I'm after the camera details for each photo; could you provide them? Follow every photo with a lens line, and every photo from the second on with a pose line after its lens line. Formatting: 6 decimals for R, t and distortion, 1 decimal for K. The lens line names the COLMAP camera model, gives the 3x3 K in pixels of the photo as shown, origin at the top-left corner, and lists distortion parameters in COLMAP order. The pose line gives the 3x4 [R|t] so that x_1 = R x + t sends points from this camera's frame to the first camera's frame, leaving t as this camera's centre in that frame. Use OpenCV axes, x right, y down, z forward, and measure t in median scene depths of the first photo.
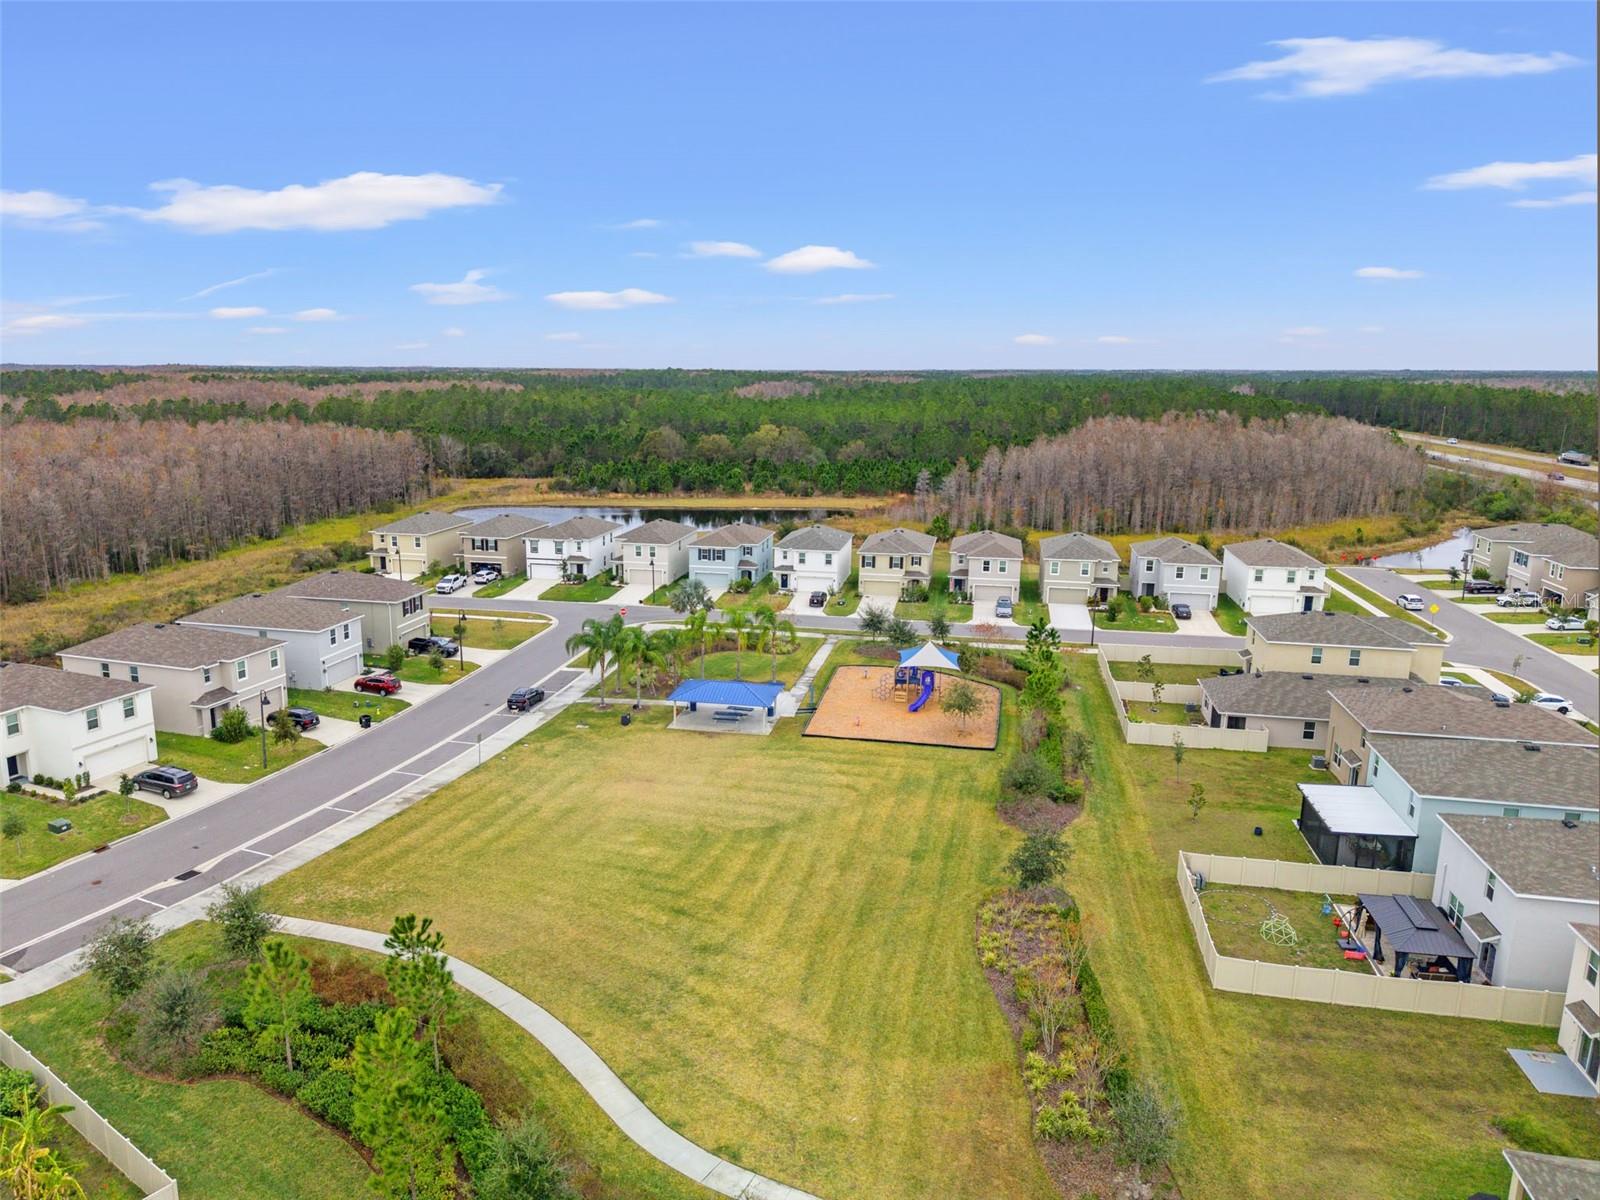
lens RADIAL K [[1095.3, 0, 800.0], [0, 1095.3, 600.0], [0, 0, 1]] dist [0.034991, -0.031590]
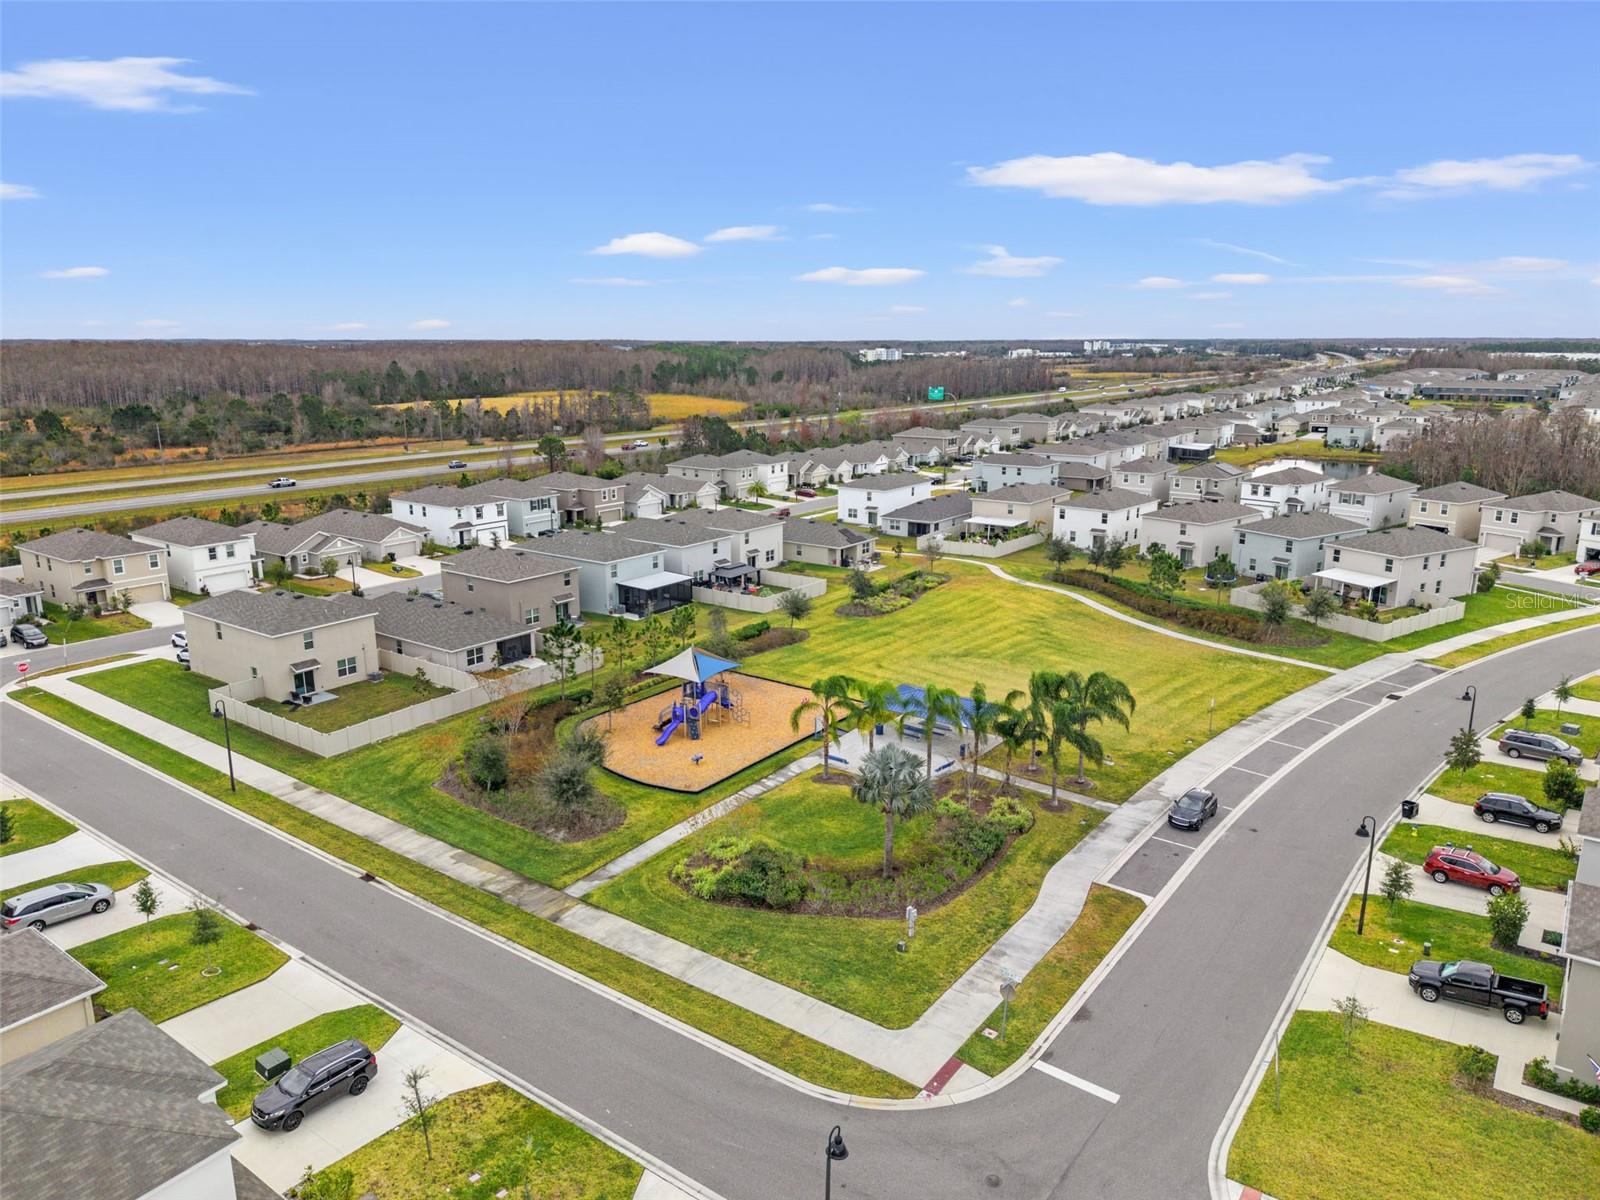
lens RADIAL K [[1095.3, 0, 800.0], [0, 1095.3, 600.0], [0, 0, 1]] dist [0.034991, -0.031590]
pose [[-0.904893, -0.108608, 0.411549, -0.359656], [0.081210, 0.905081, 0.417413, -0.404350], [-0.417820, 0.411136, -0.810181, 1.950587]]
